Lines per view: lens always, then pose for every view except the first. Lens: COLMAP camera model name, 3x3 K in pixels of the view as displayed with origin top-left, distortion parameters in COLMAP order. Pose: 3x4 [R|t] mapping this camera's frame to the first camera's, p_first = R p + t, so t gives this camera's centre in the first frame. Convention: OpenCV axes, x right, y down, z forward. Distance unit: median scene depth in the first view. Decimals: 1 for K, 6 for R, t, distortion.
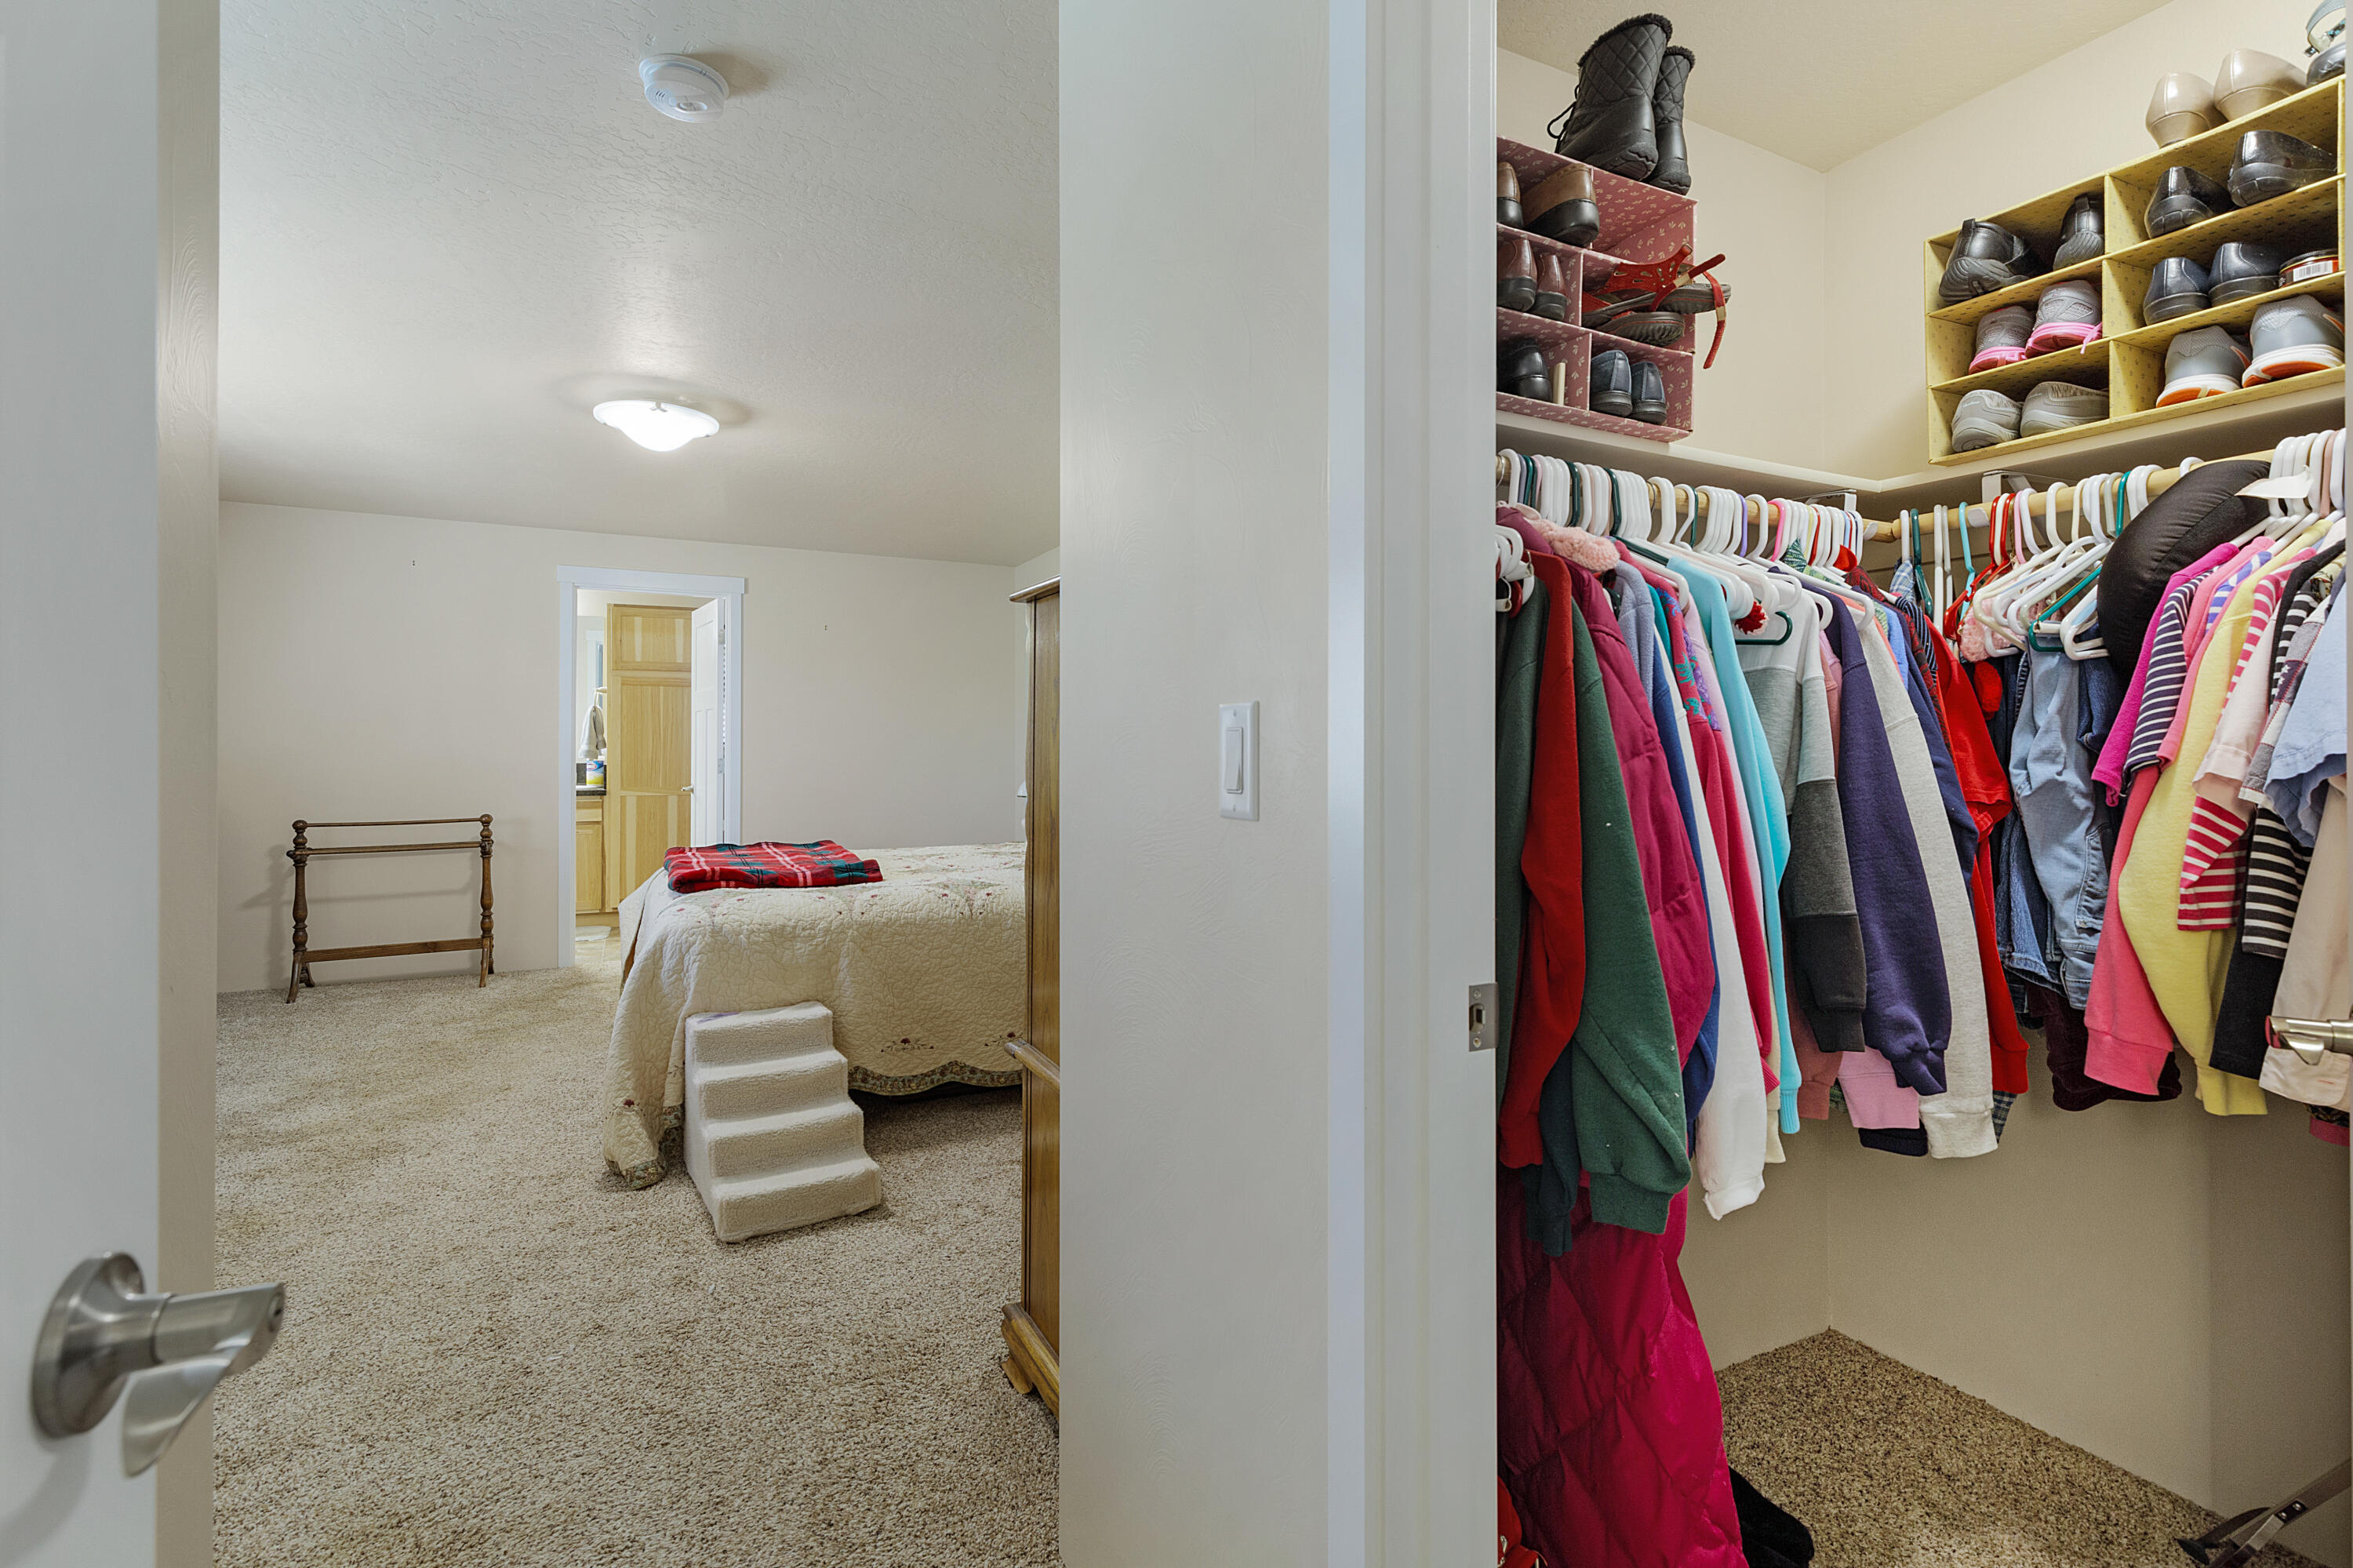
lens RADIAL K [[1086.4, 0, 1189.9], [0, 1086.4, 741.8], [0, 0, 1]] dist [0.010356, -0.000517]
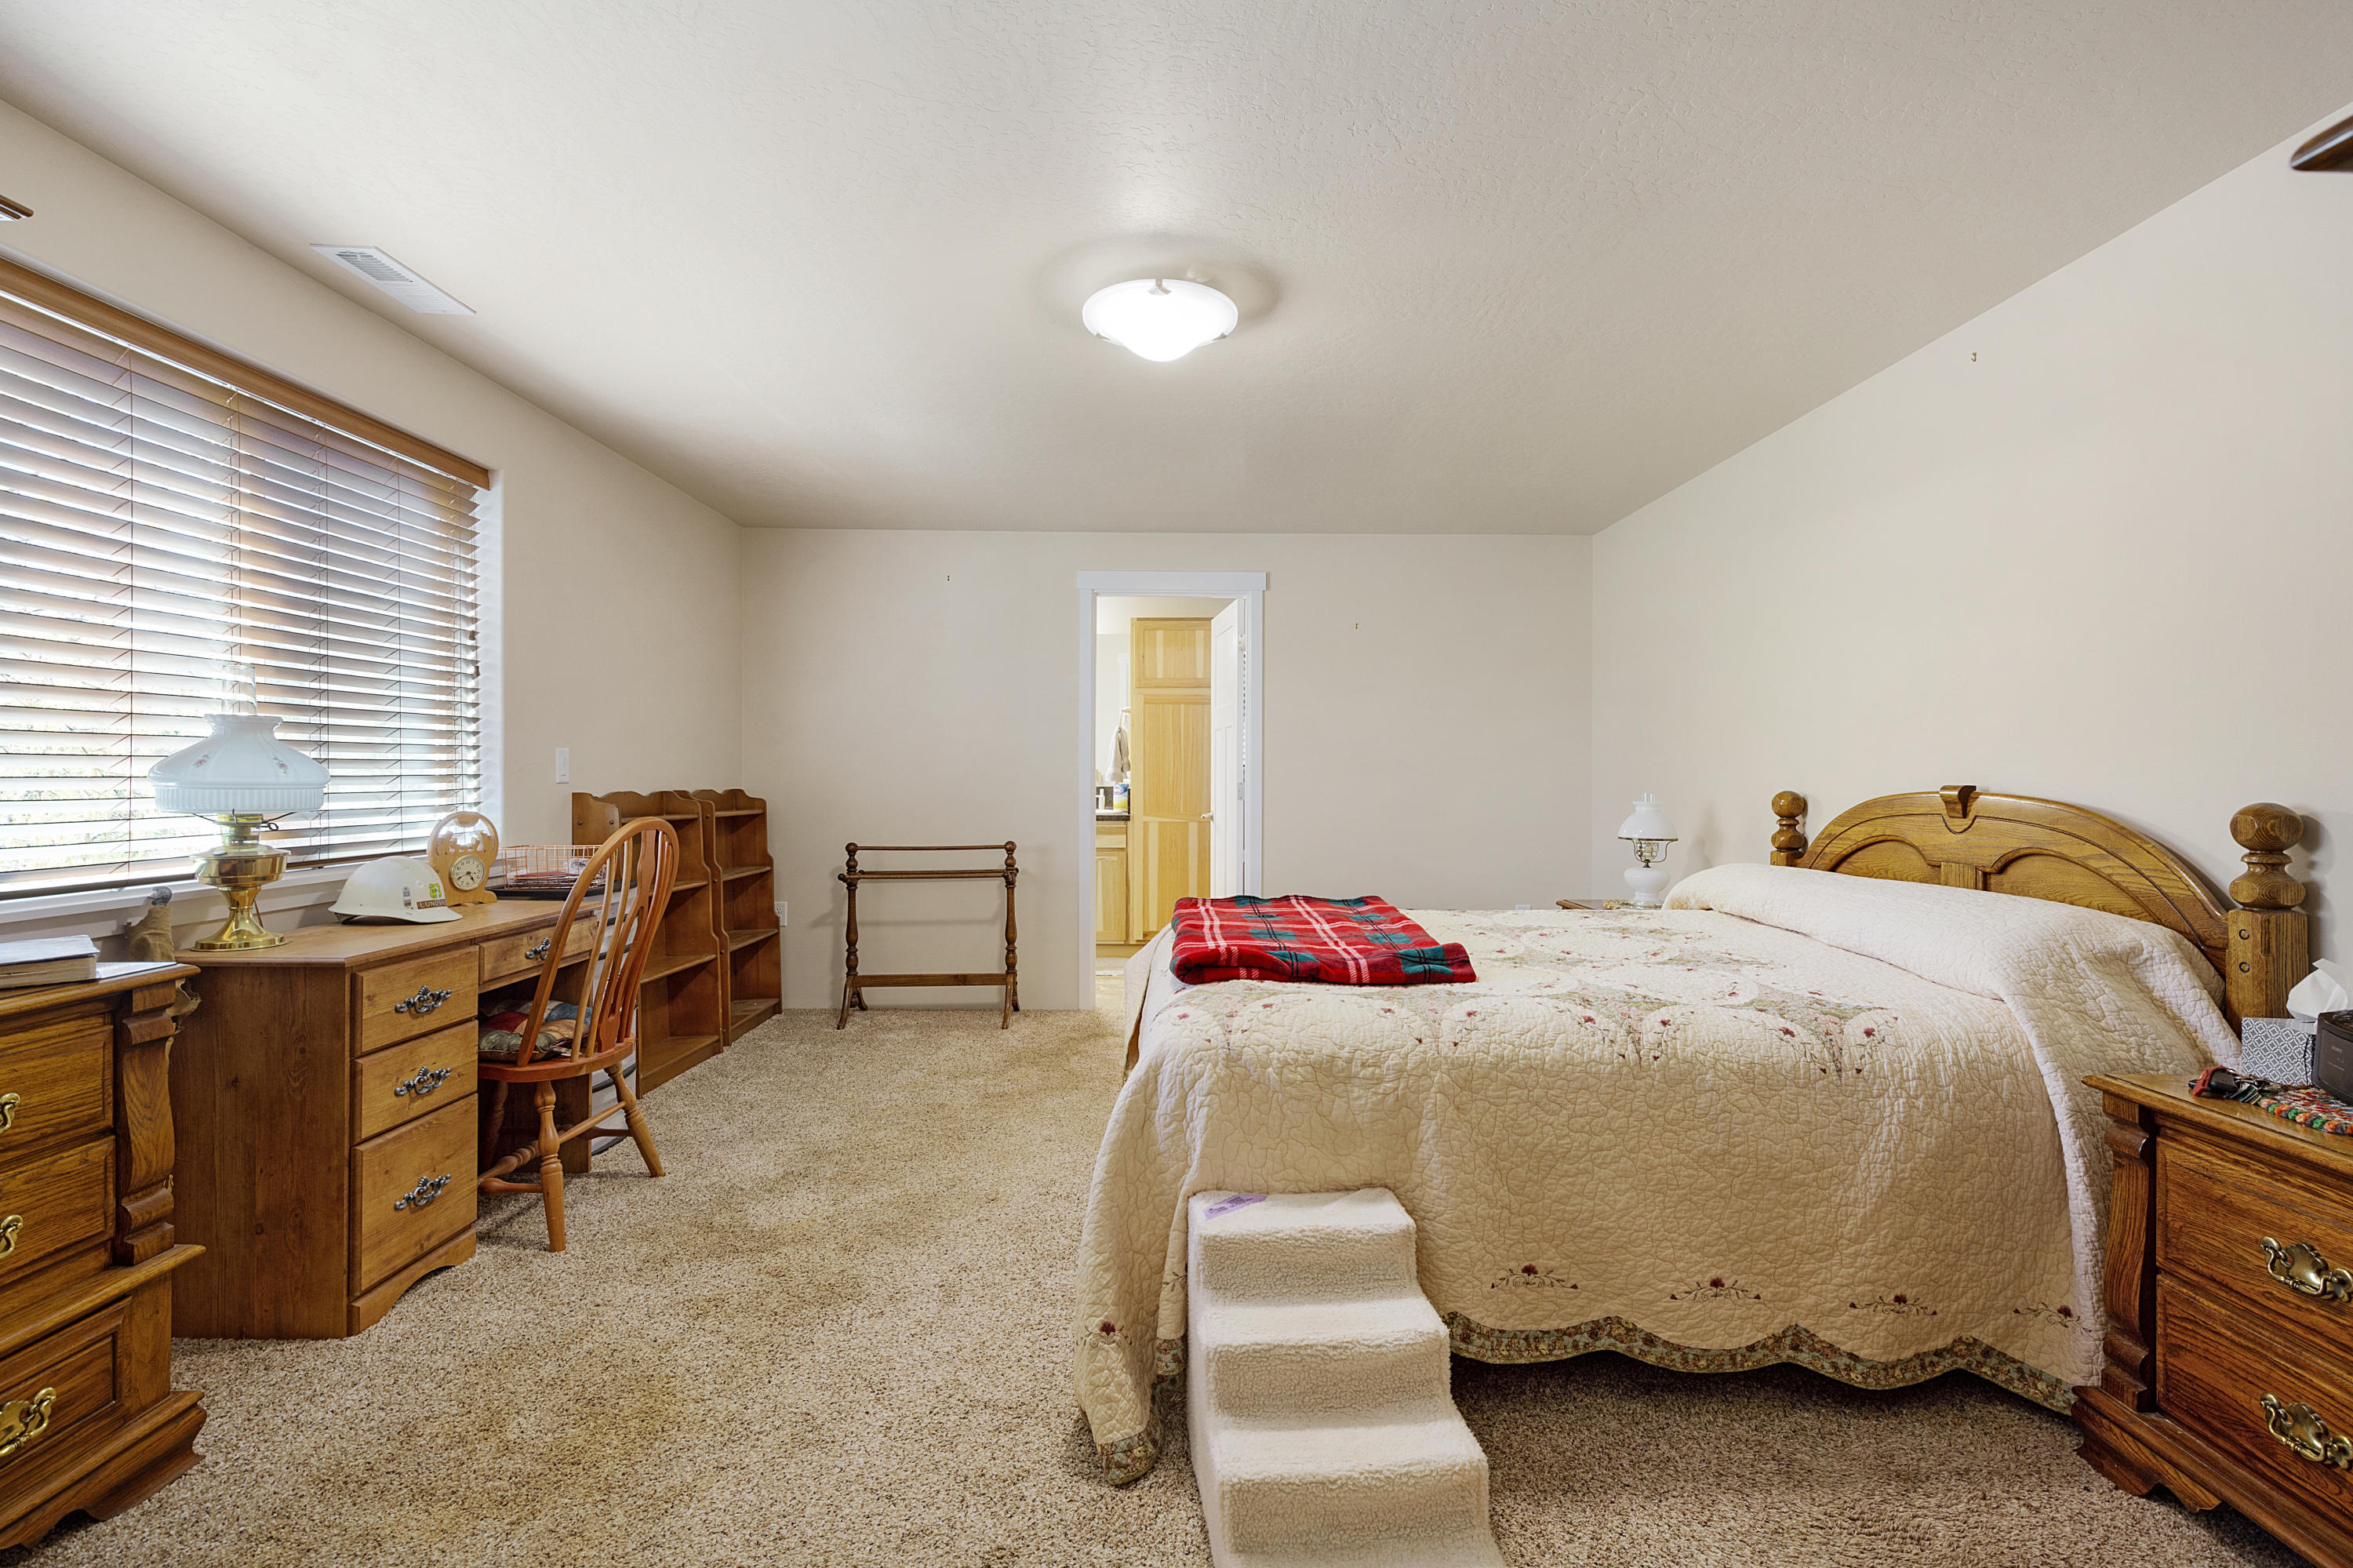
lens RADIAL K [[1080.1, 0, 1177.5], [0, 1080.1, 781.4], [0, 0, 1]] dist [0.008546, -0.002334]
pose [[0.893470, 0.005314, -0.449092, -0.154971], [0.001343, 0.999894, 0.014504, 0.003259], [0.449122, -0.013562, 0.893368, 0.361993]]
